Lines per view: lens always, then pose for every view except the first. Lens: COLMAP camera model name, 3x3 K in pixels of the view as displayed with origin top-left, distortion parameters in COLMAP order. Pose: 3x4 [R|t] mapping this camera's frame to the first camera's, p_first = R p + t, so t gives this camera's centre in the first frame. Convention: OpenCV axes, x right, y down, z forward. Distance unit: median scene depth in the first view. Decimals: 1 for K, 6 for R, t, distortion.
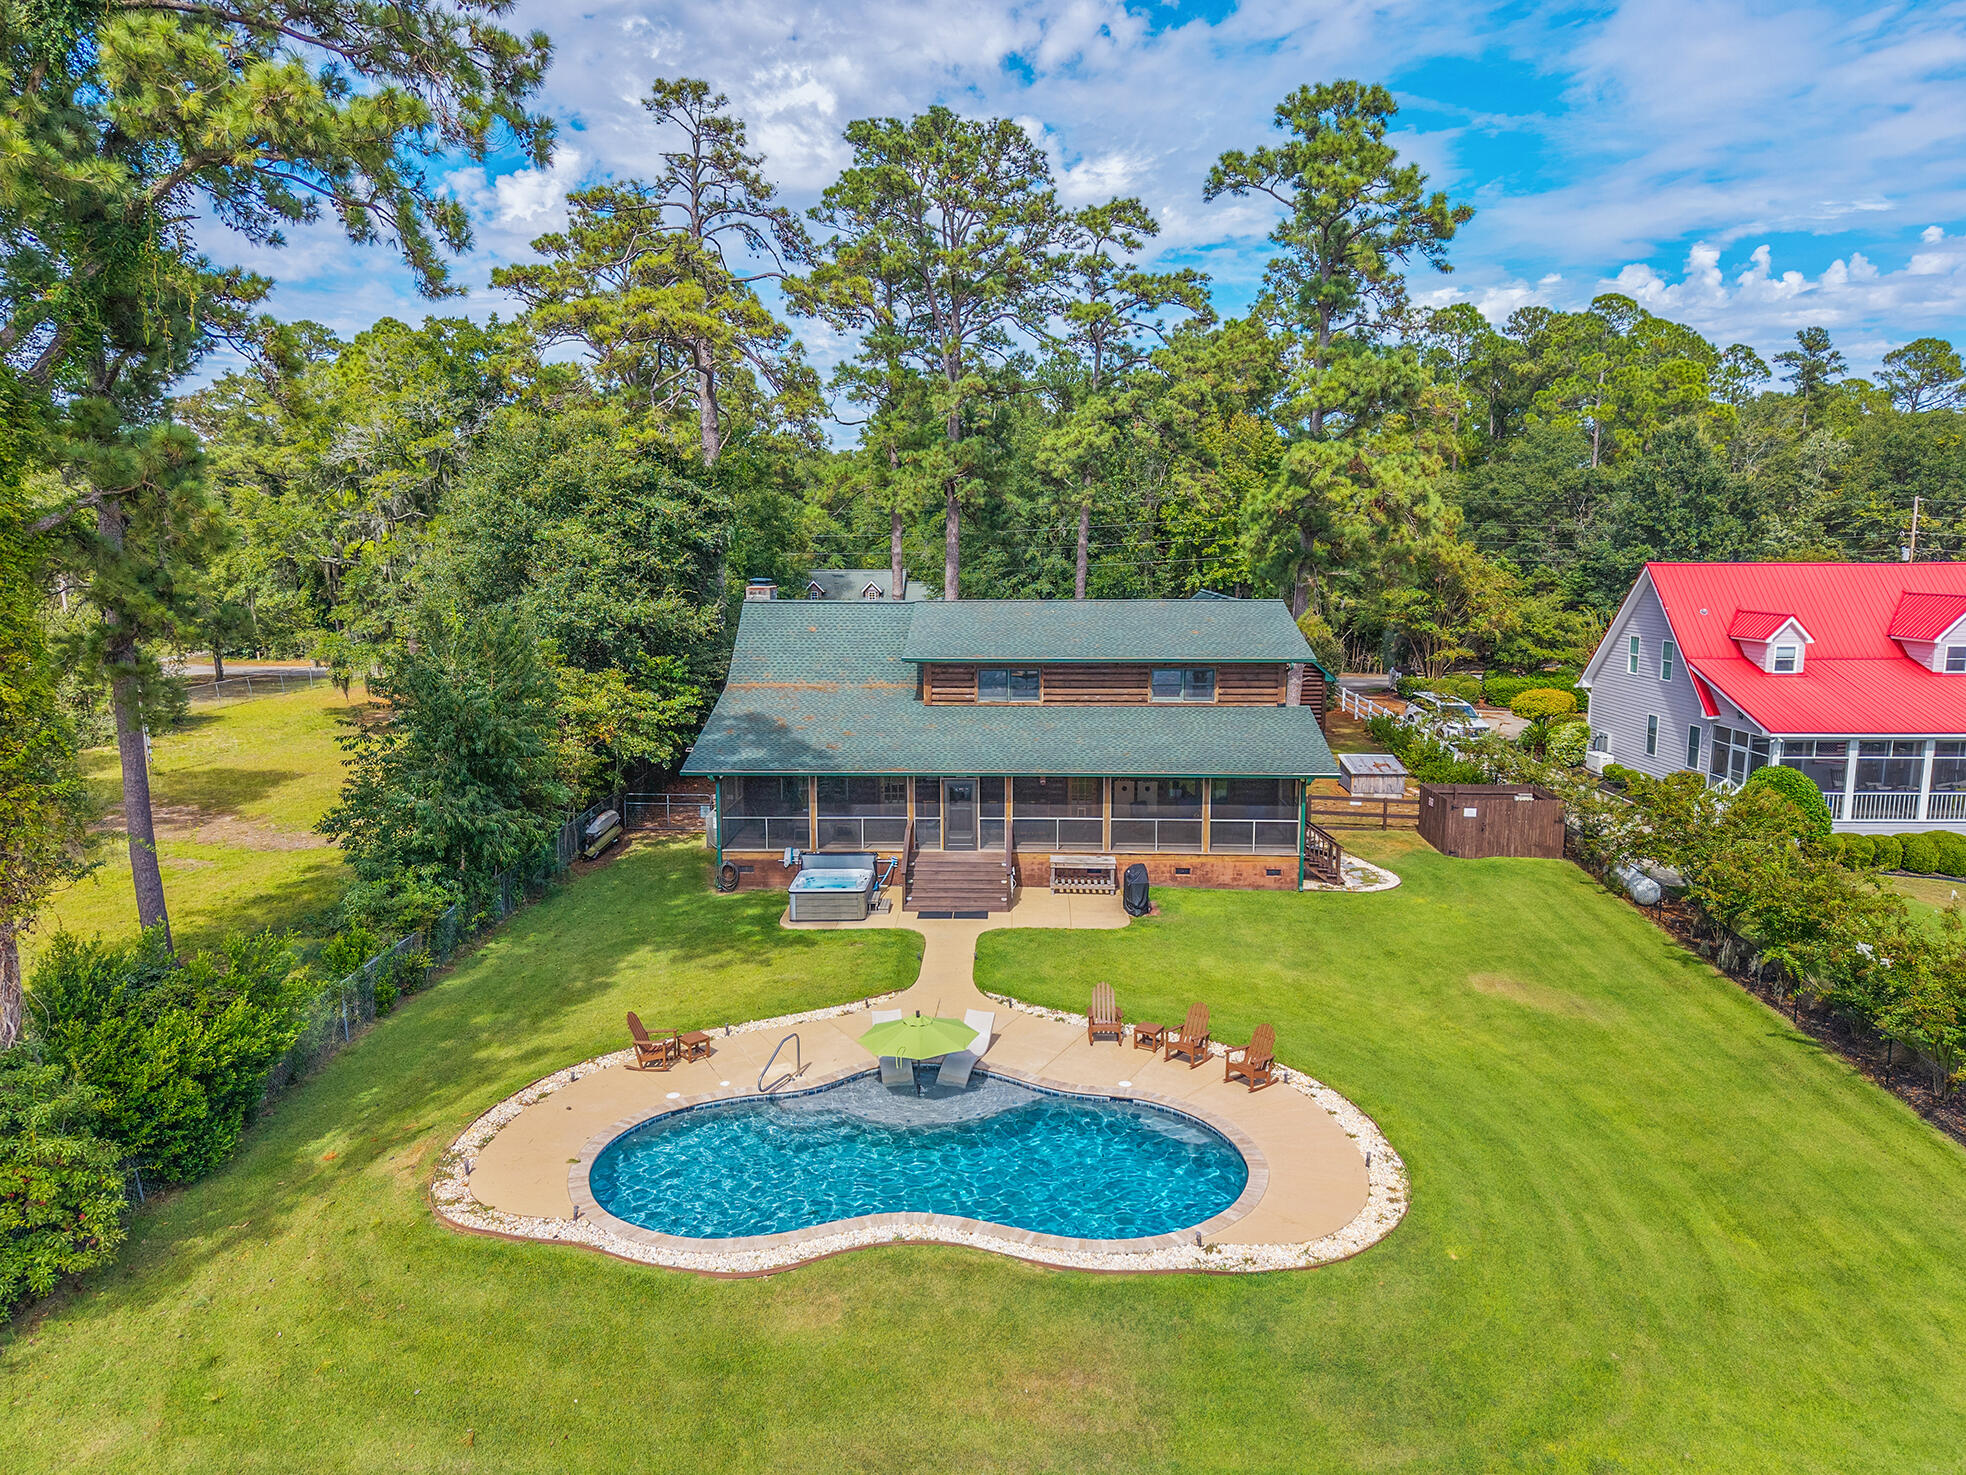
lens RADIAL K [[1328.2, 0, 985.6], [0, 1328.2, 736.3], [0, 0, 1]] dist [0.033764, -0.021929]
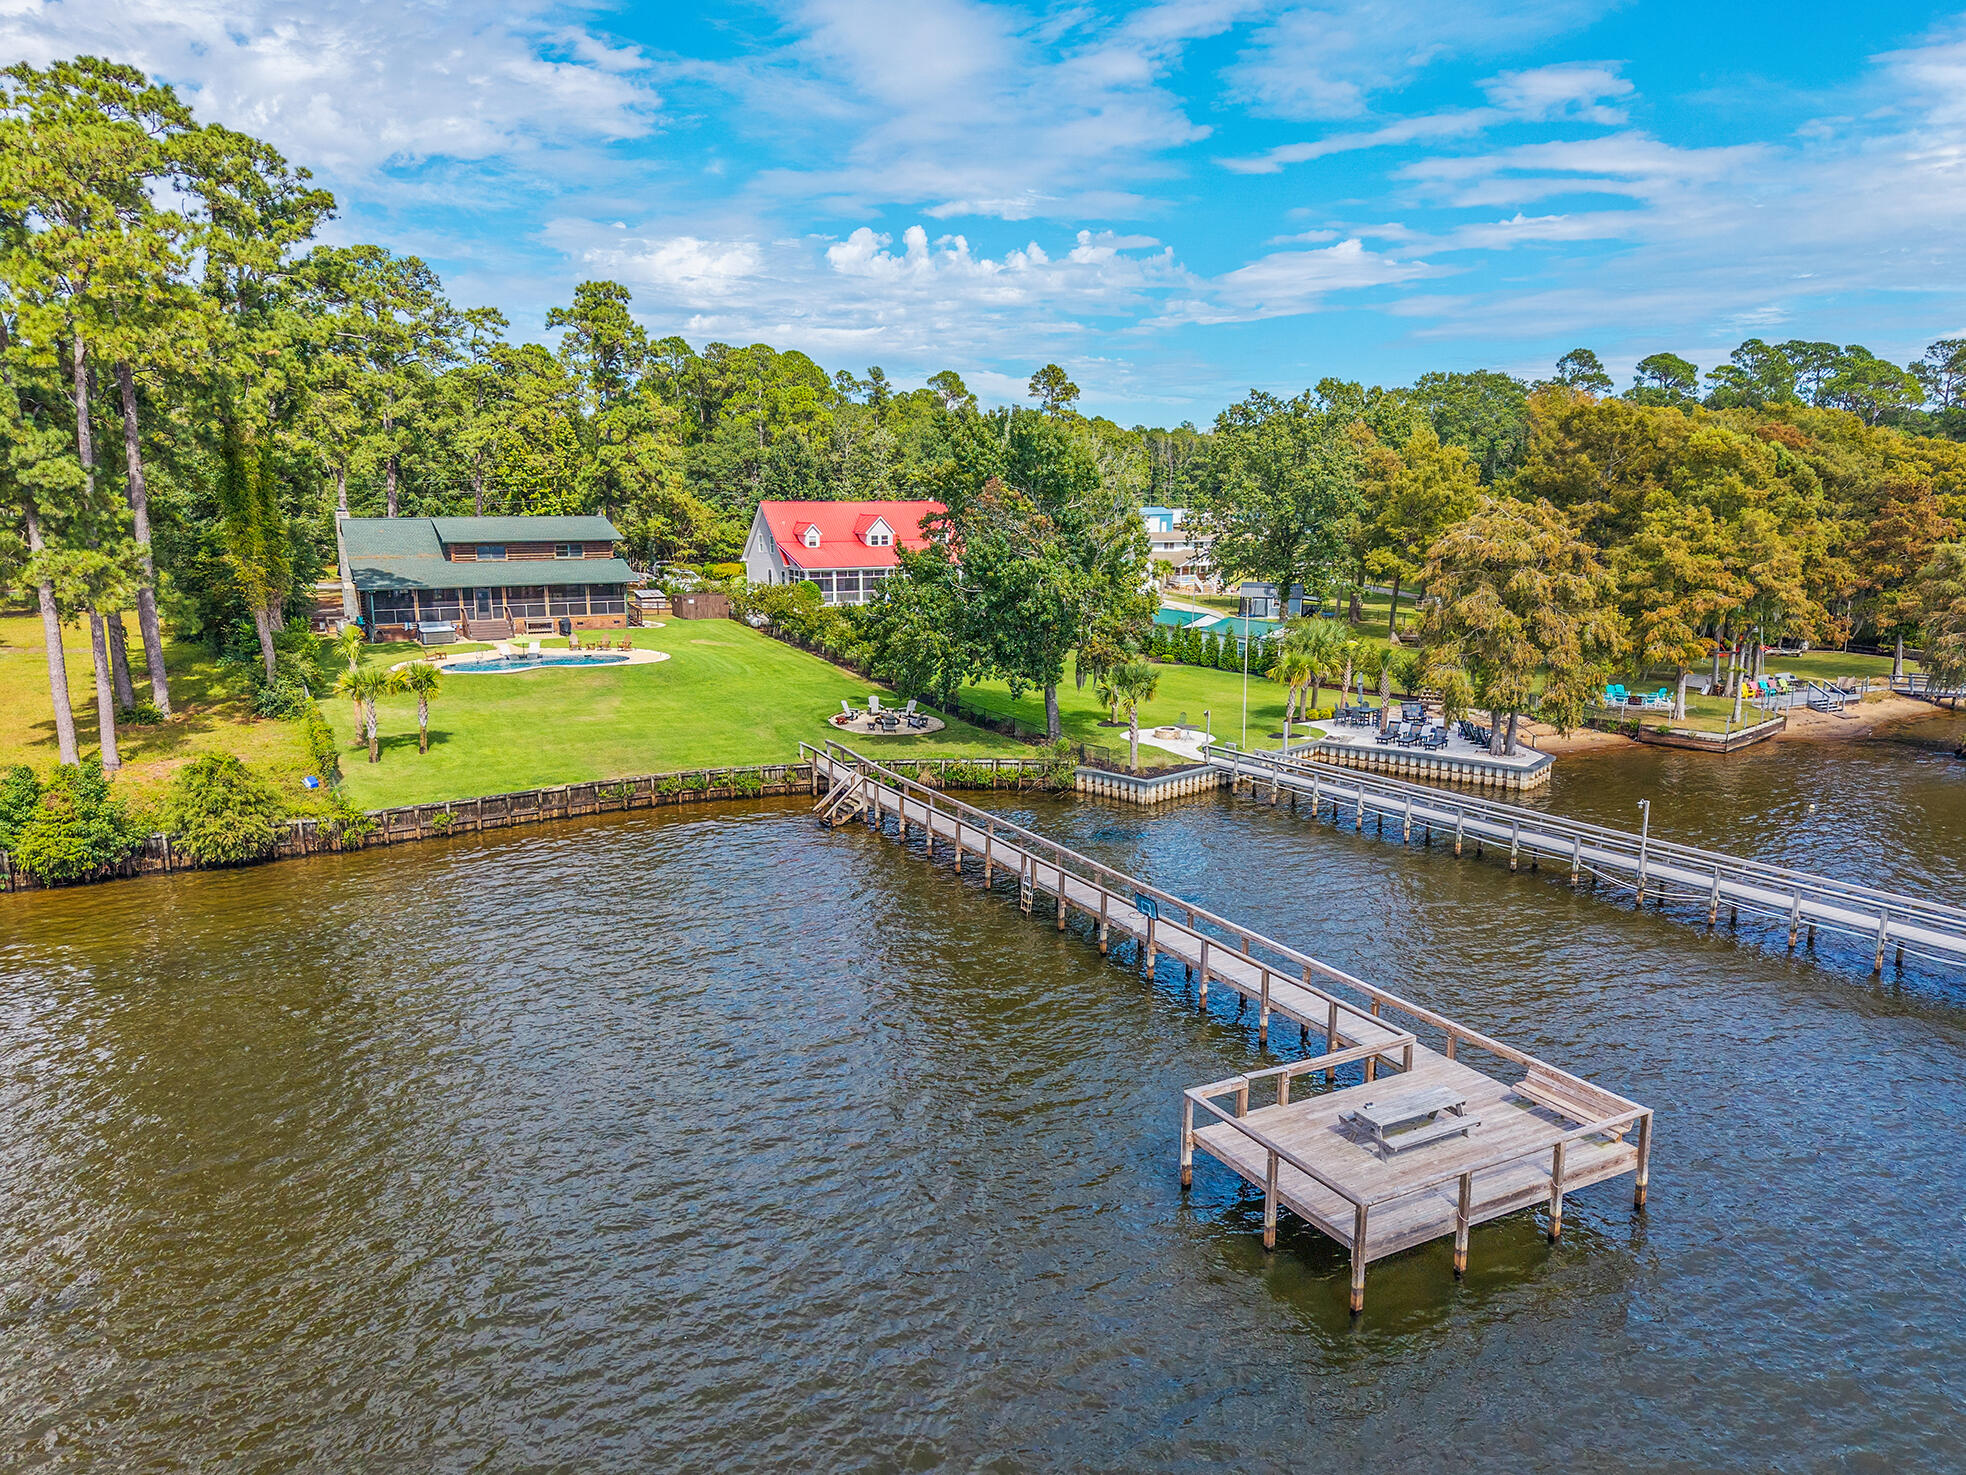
lens RADIAL K [[1328.2, 0, 1001.7], [0, 1328.2, 746.8], [0, 0, 1]] dist [0.033764, -0.021929]
pose [[0.852283, -0.098015, 0.513817, -0.417138], [0.075383, 0.995049, 0.064774, 0.196755], [-0.517621, -0.016473, 0.855451, -1.341971]]
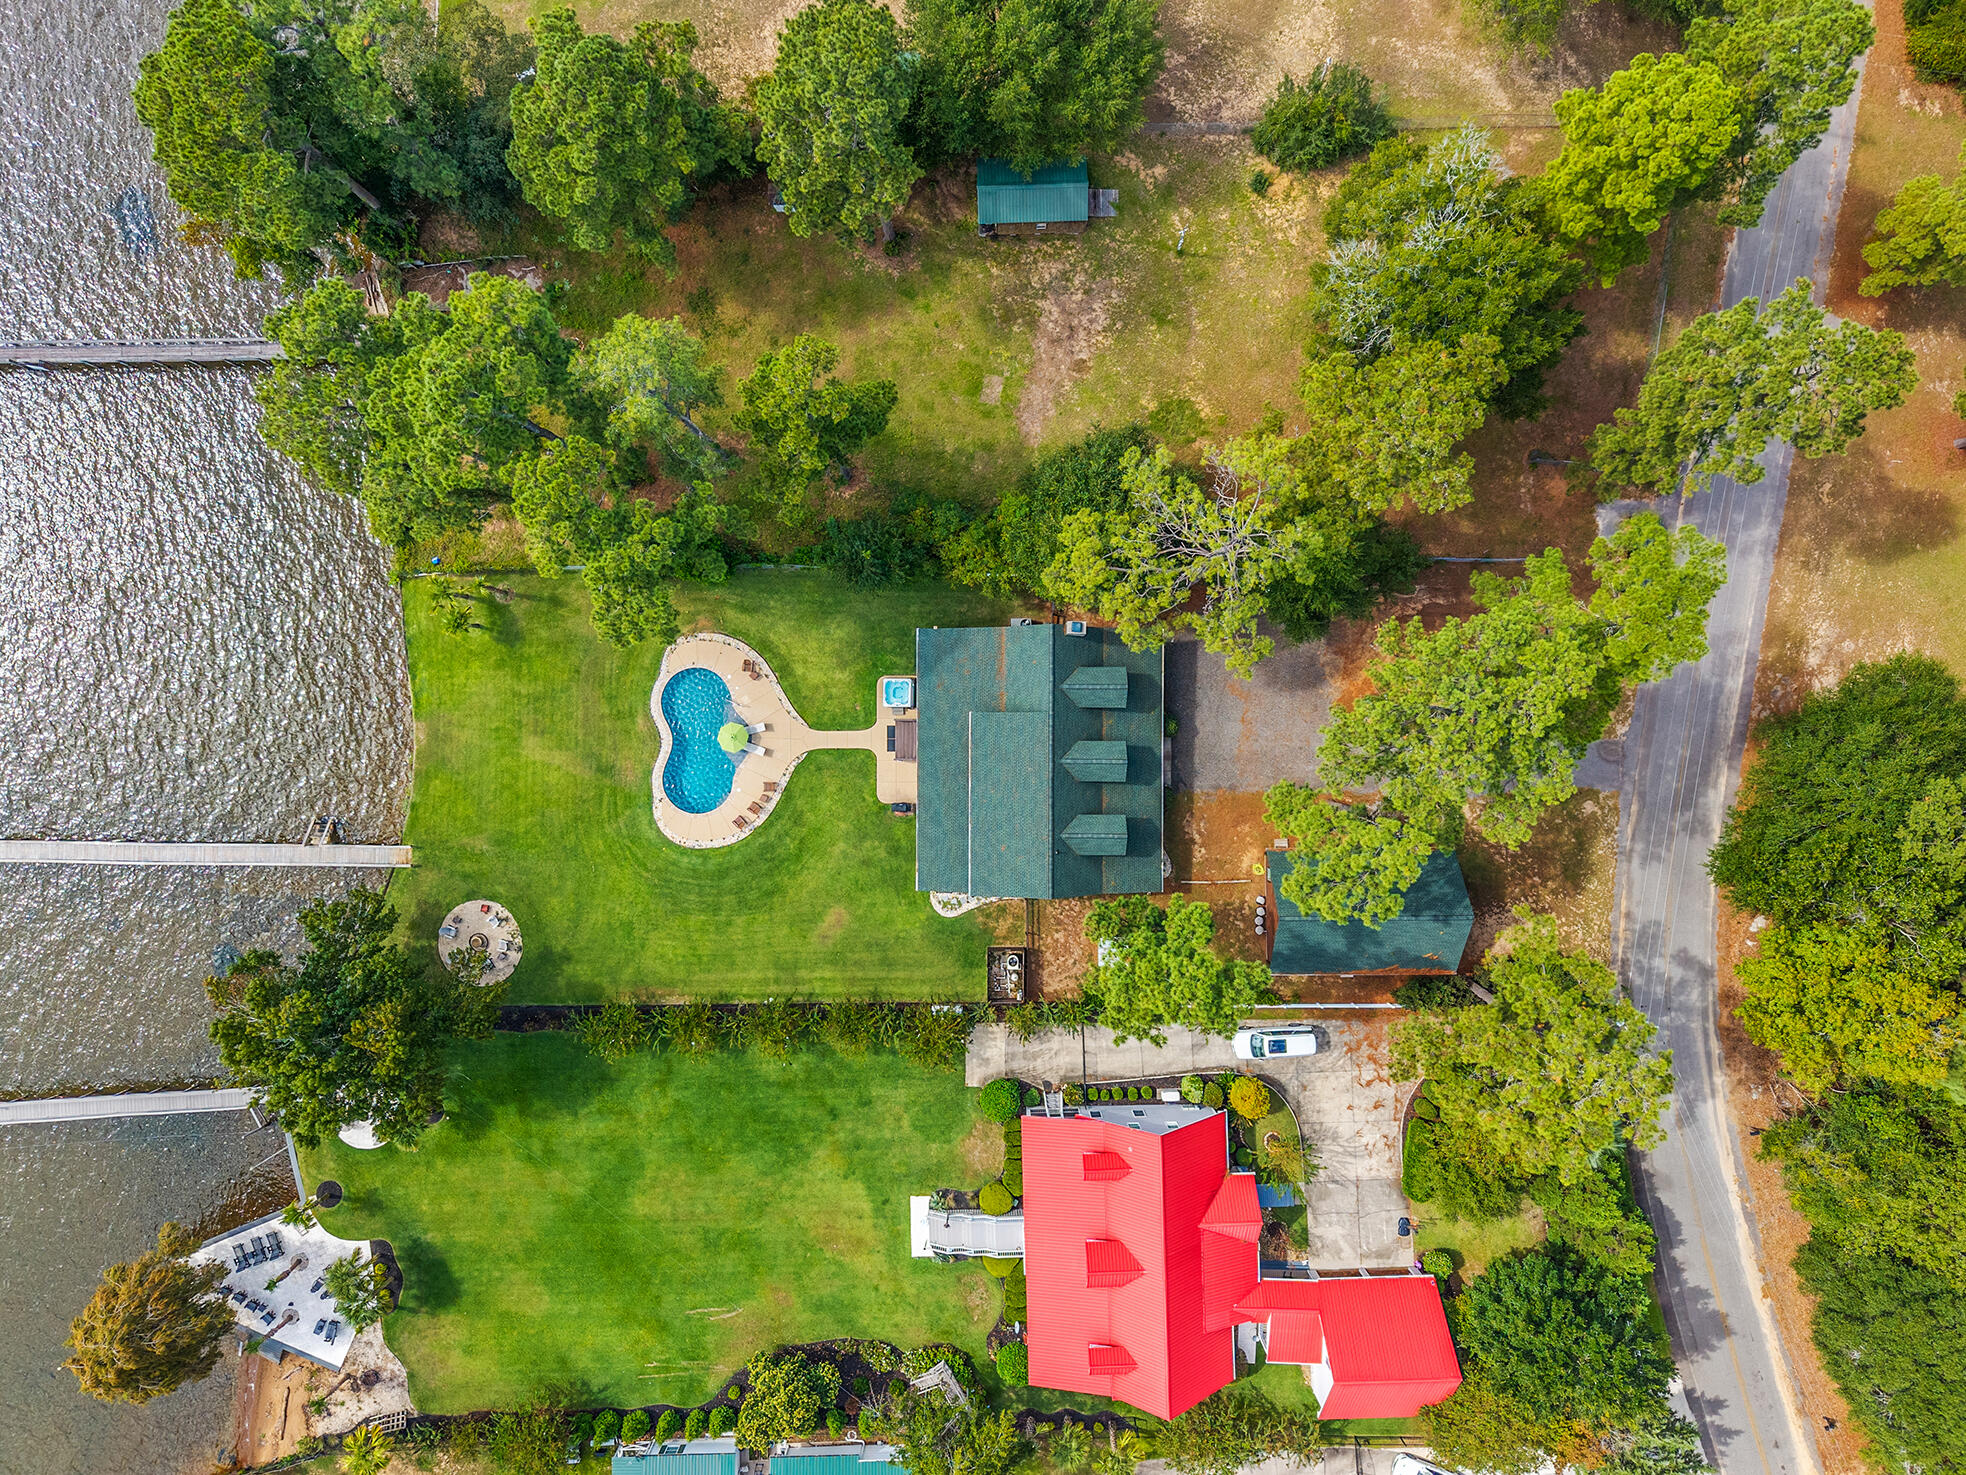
lens RADIAL K [[1328.2, 0, 992.5], [0, 1328.2, 734.7], [0, 0, 1]] dist [0.033764, -0.021929]
pose [[0.026232, 0.999655, -0.001172, -0.018611], [-0.142150, 0.004891, 0.989833, -2.060103], [0.989497, -0.025799, 0.142230, 0.657259]]
